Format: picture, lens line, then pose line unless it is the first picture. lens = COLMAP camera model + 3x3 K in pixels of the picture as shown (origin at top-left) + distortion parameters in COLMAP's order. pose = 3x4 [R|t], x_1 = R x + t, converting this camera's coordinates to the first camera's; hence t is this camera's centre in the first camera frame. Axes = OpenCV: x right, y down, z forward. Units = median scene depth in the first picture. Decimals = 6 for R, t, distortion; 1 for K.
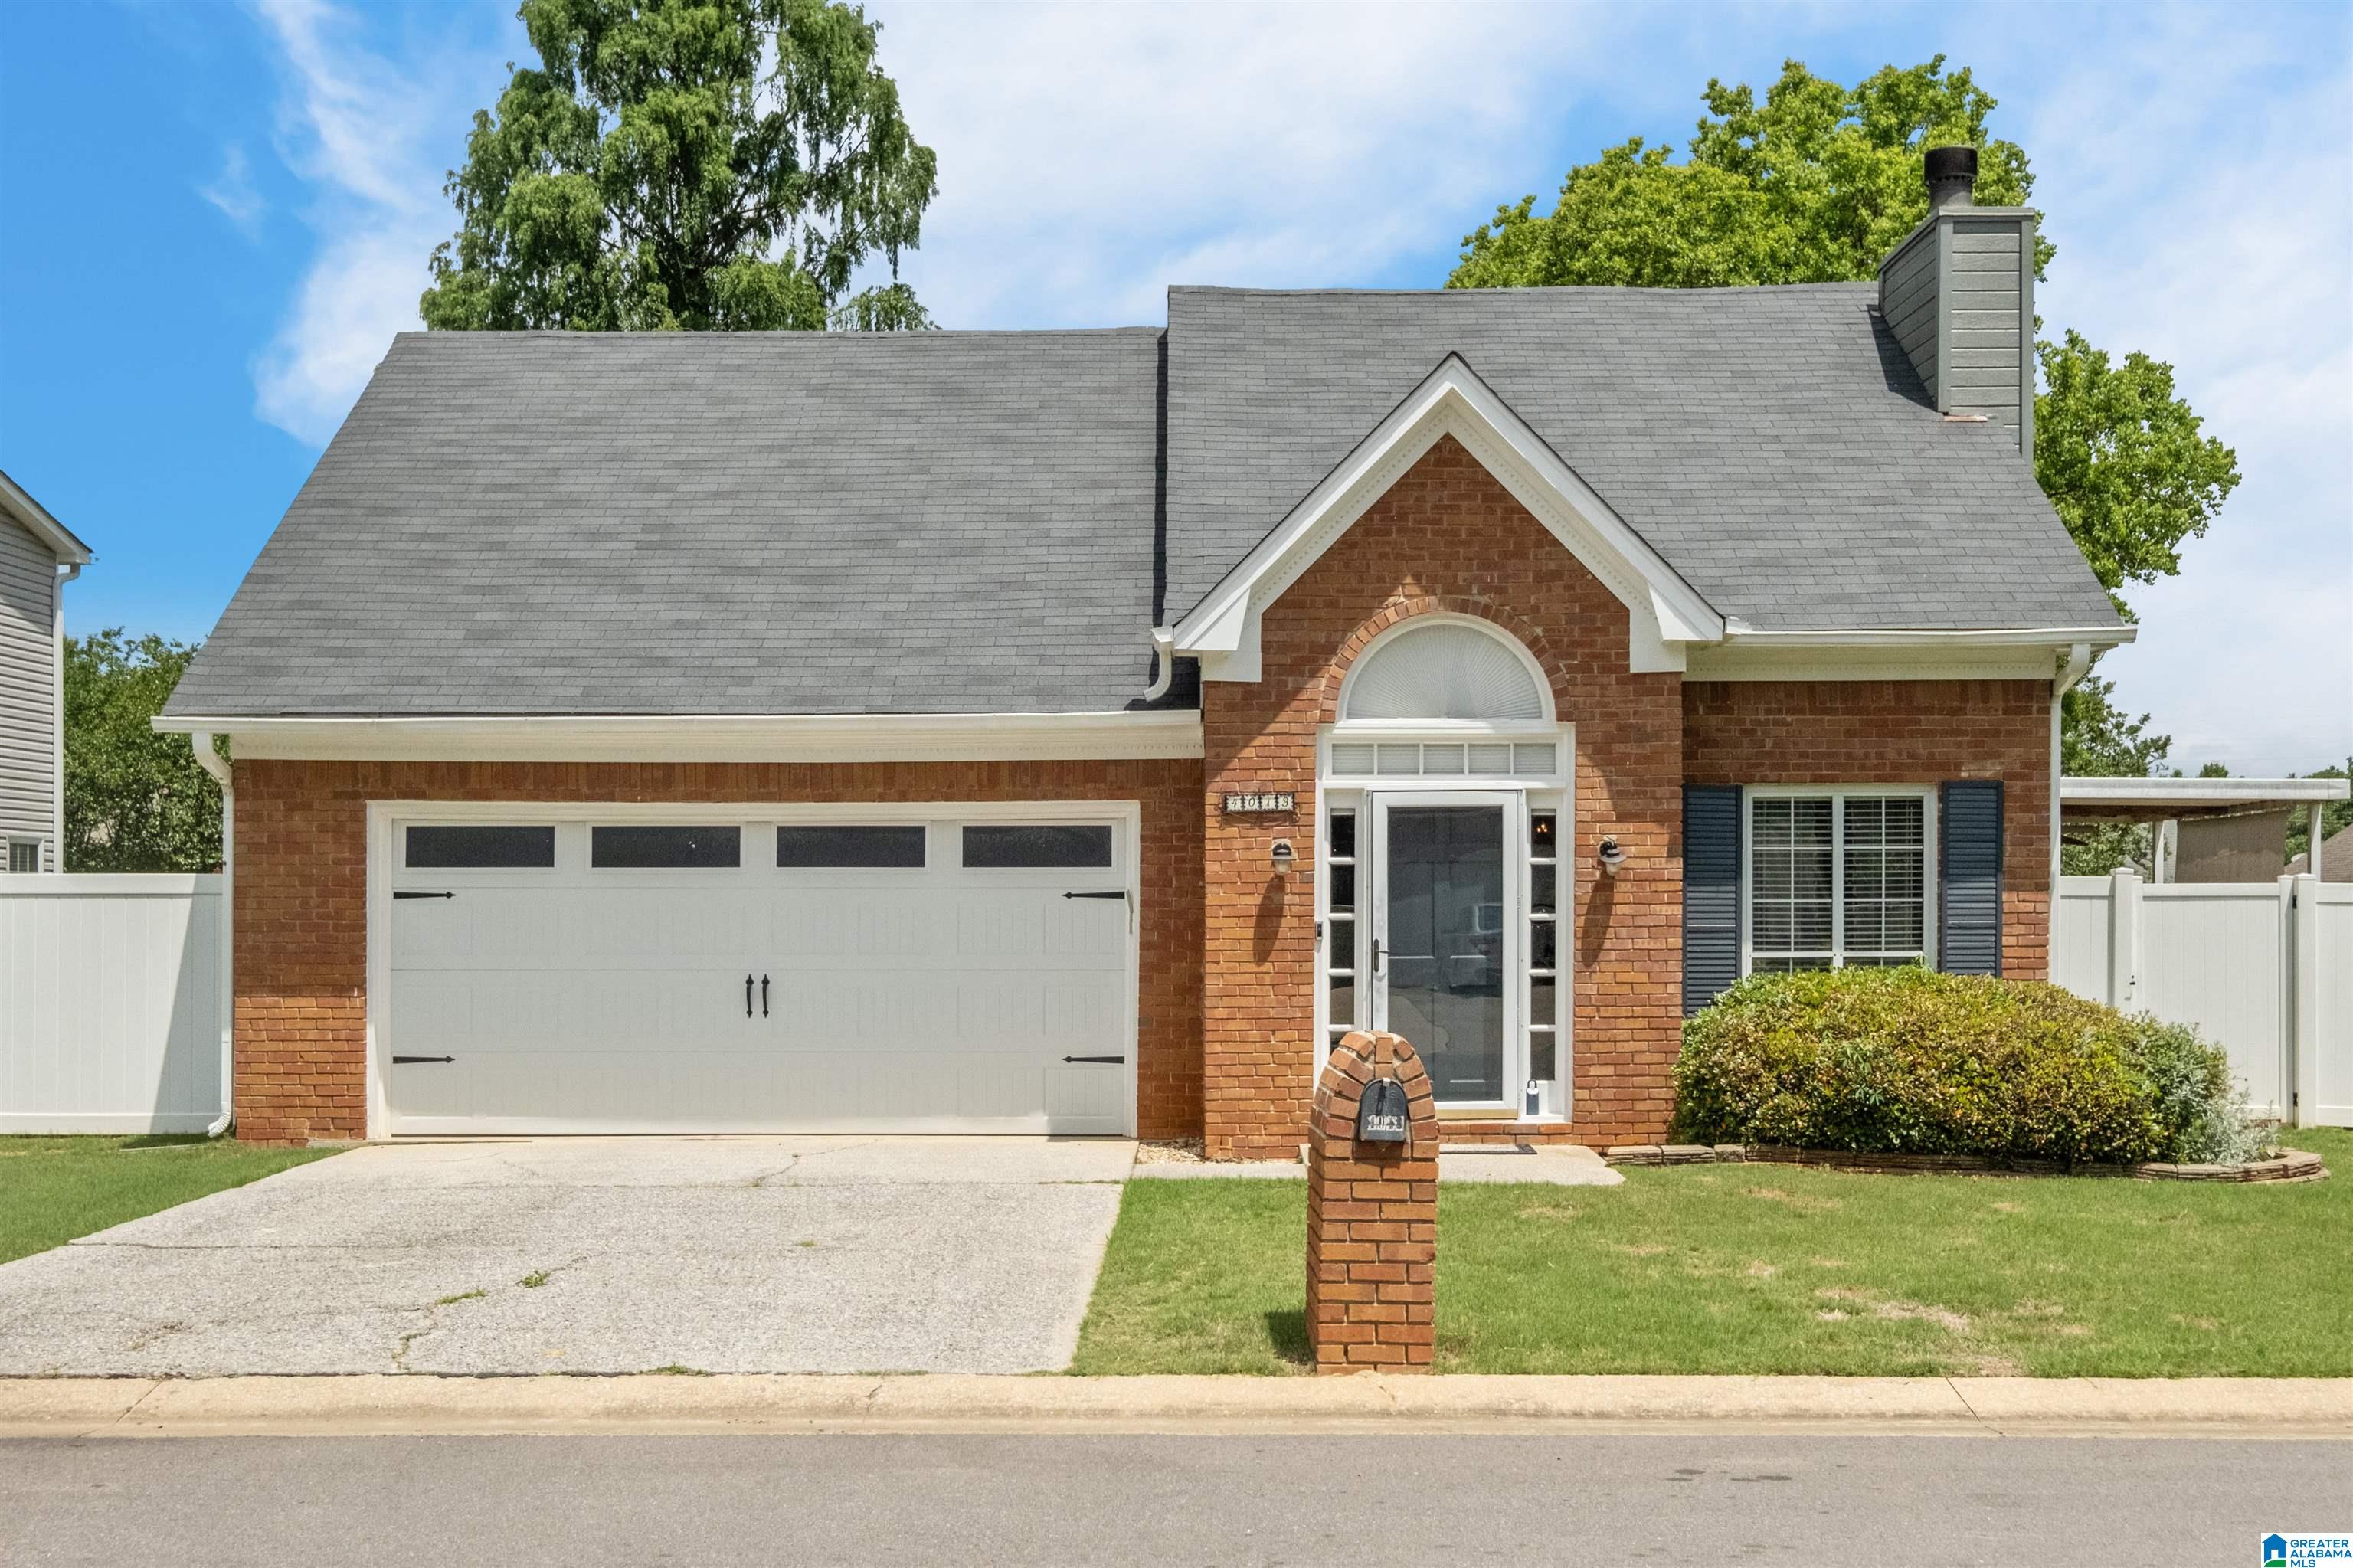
lens RADIAL K [[2503.6, 0, 1175.9], [0, 2503.6, 794.6], [0, 0, 1]] dist [0.013455, 0.000000]
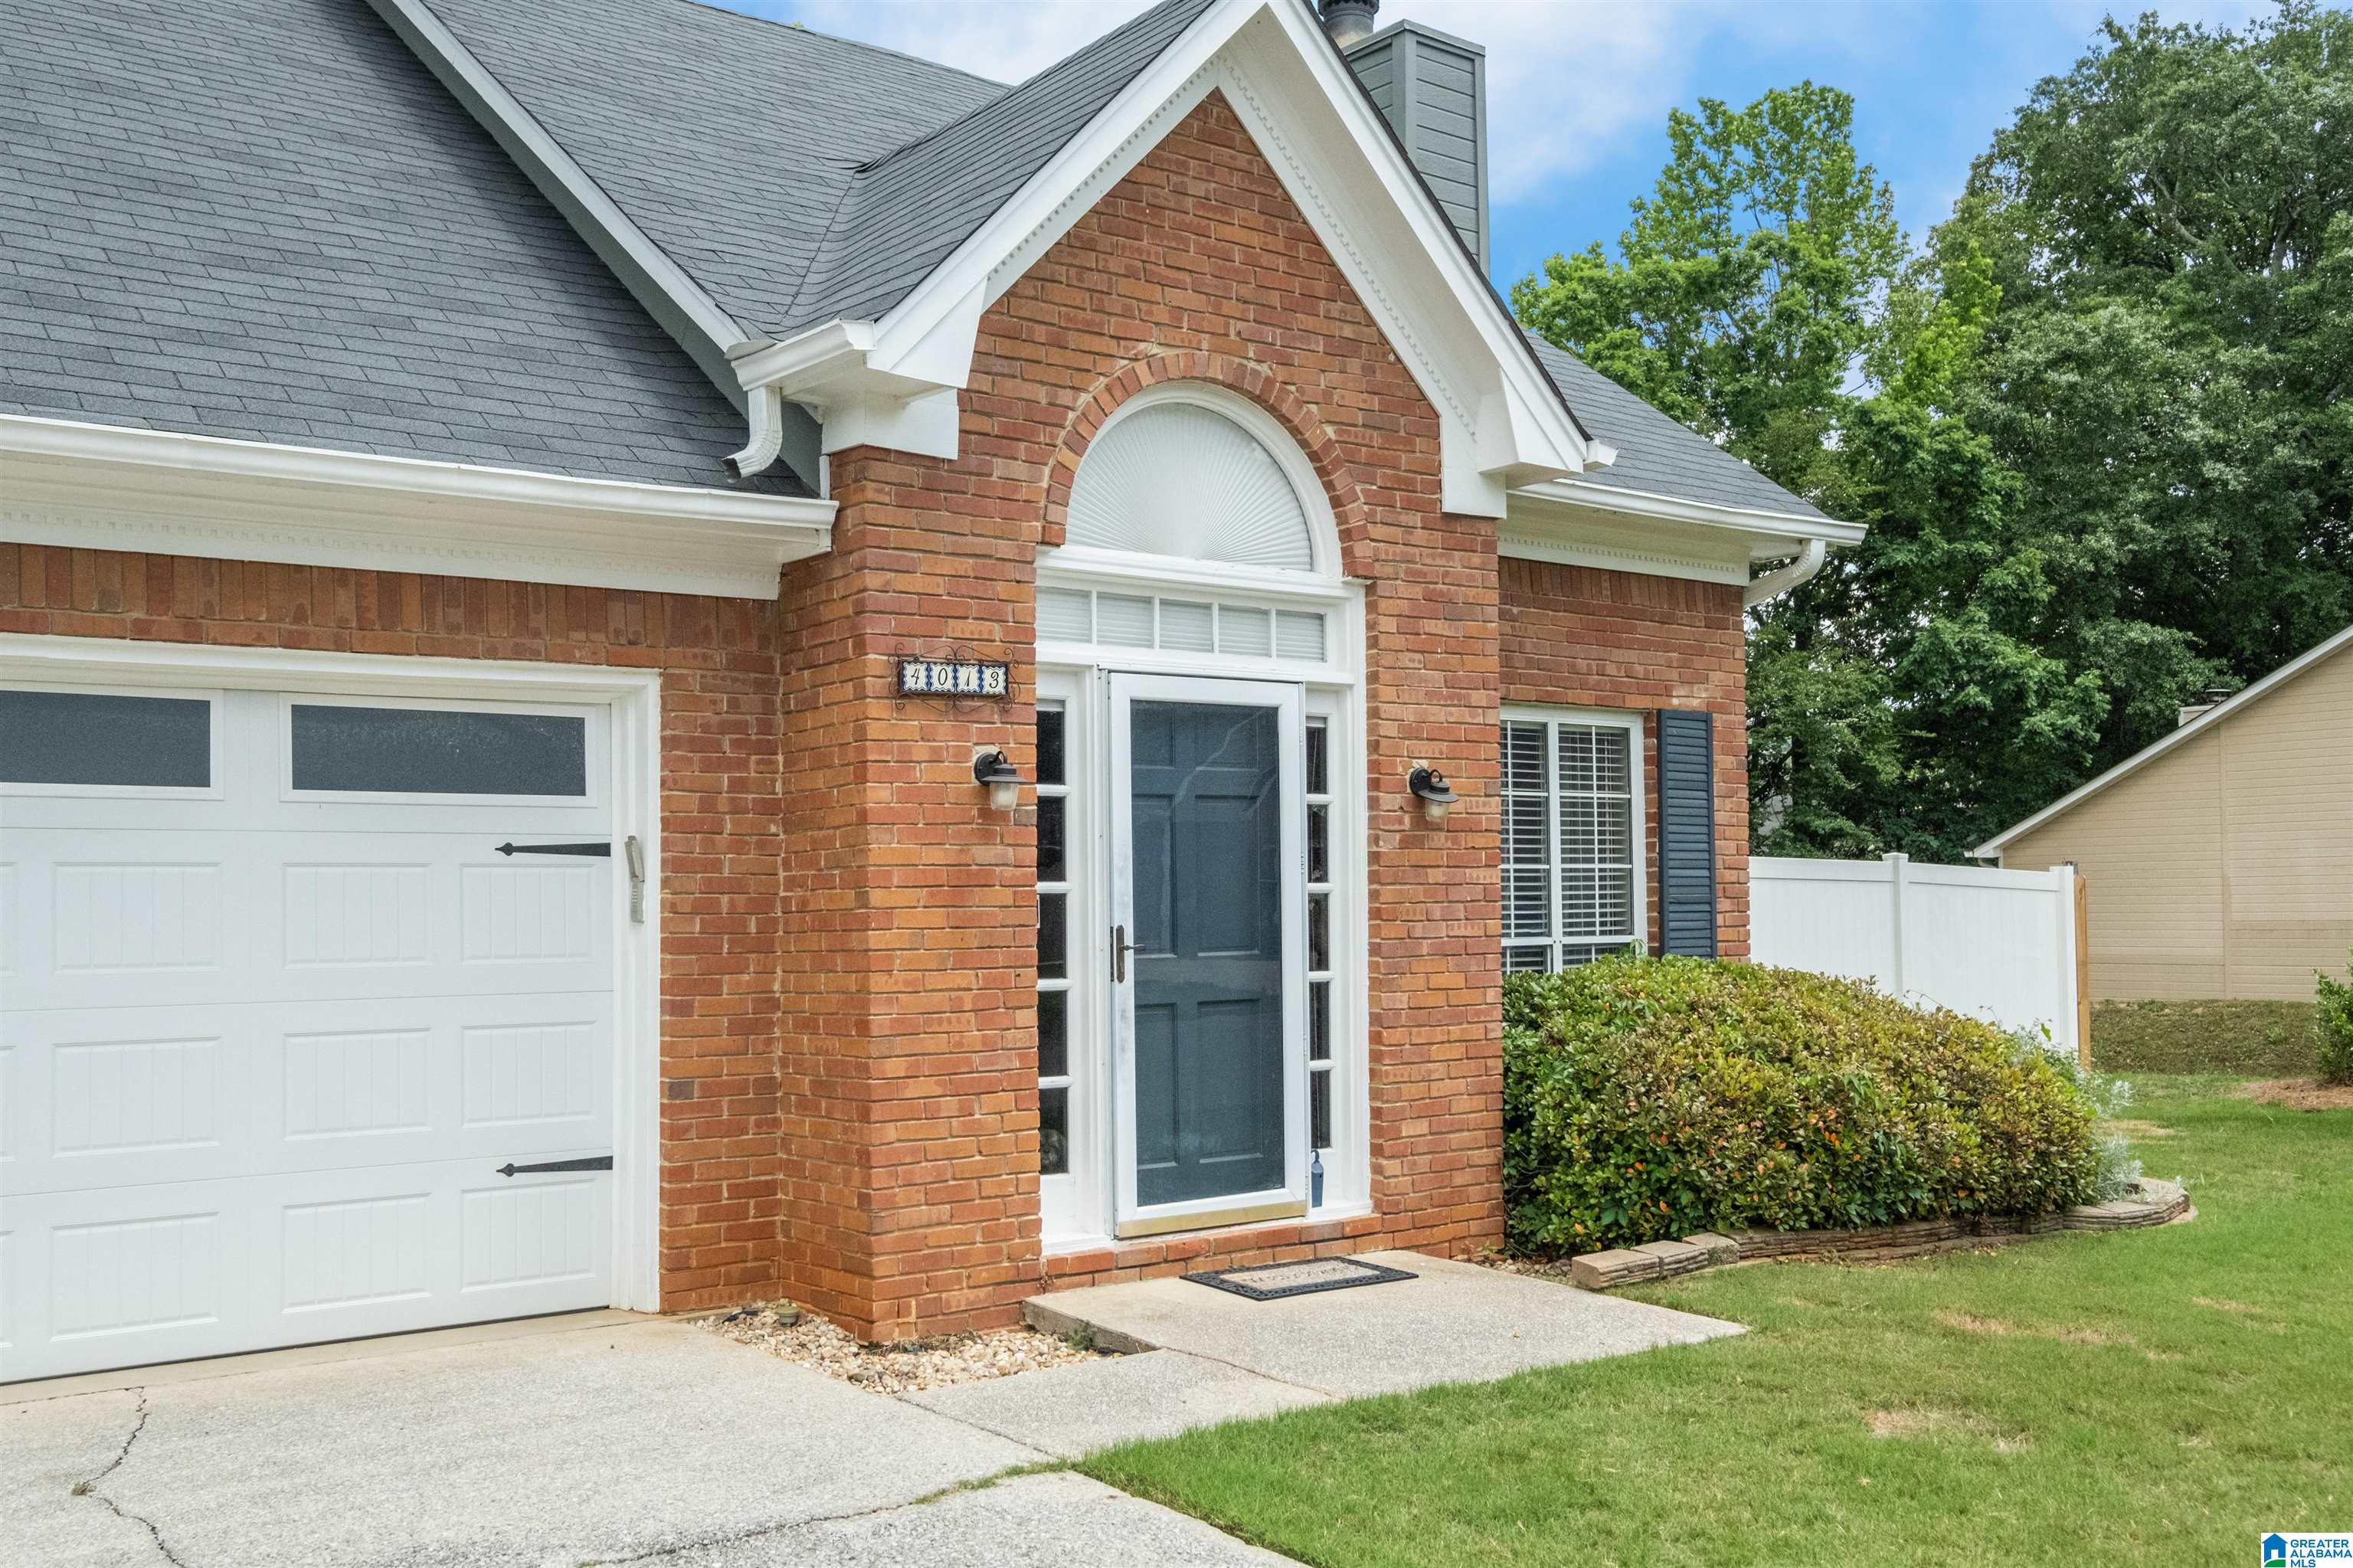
lens RADIAL K [[2166.9, 0, 1170.9], [0, 2166.9, 775.0], [0, 0, 1]] dist [0.004952, 0.000000]
pose [[0.798572, 0.030856, 0.601107, -0.211601], [-0.019110, 0.999481, -0.025917, 0.035619], [-0.601595, 0.009209, 0.798748, 0.590166]]
